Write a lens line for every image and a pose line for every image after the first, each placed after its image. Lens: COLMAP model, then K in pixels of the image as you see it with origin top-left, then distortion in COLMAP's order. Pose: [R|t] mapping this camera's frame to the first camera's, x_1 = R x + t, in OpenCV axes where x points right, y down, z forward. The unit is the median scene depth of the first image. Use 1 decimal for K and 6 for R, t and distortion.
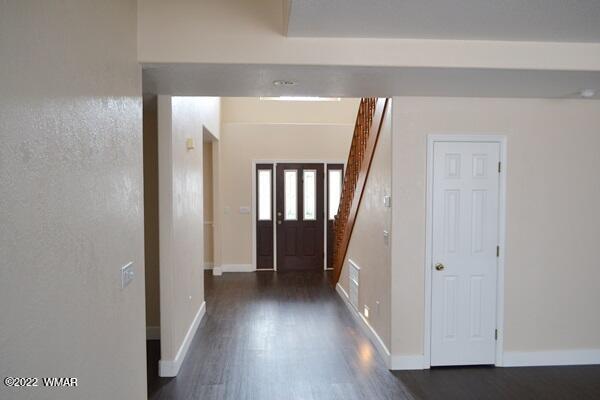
lens RADIAL K [[473.5, 0, 295.9], [0, 473.5, 200.5], [0, 0, 1]] dist [-0.015225, 0.000256]
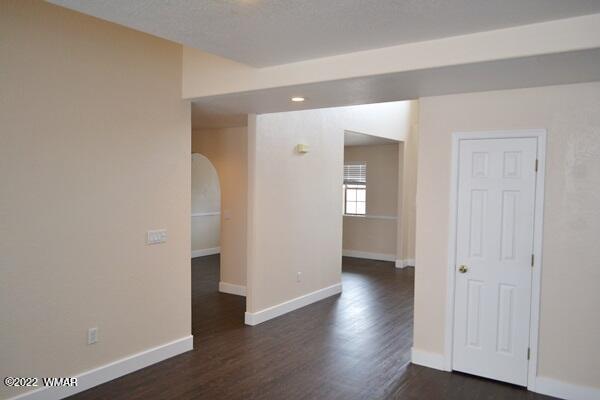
lens RADIAL K [[473.5, 0, 299.2], [0, 473.5, 198.8], [0, 0, 1]] dist [-0.015225, 0.000256]
pose [[0.784214, 0.033323, -0.619595, 0.514780], [-0.034795, 0.999347, 0.009708, -0.001205], [0.619514, 0.013946, 0.784861, 0.025868]]
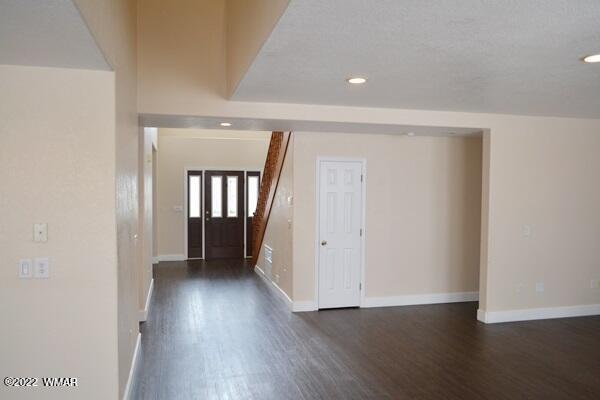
lens RADIAL K [[473.5, 0, 301.0], [0, 473.5, 202.0], [0, 0, 1]] dist [-0.015225, 0.000256]
pose [[0.981879, -0.000310, 0.189507, -0.048567], [0.000717, 0.999998, -0.002081, 0.008584], [-0.189506, 0.002179, 0.981877, -0.398041]]
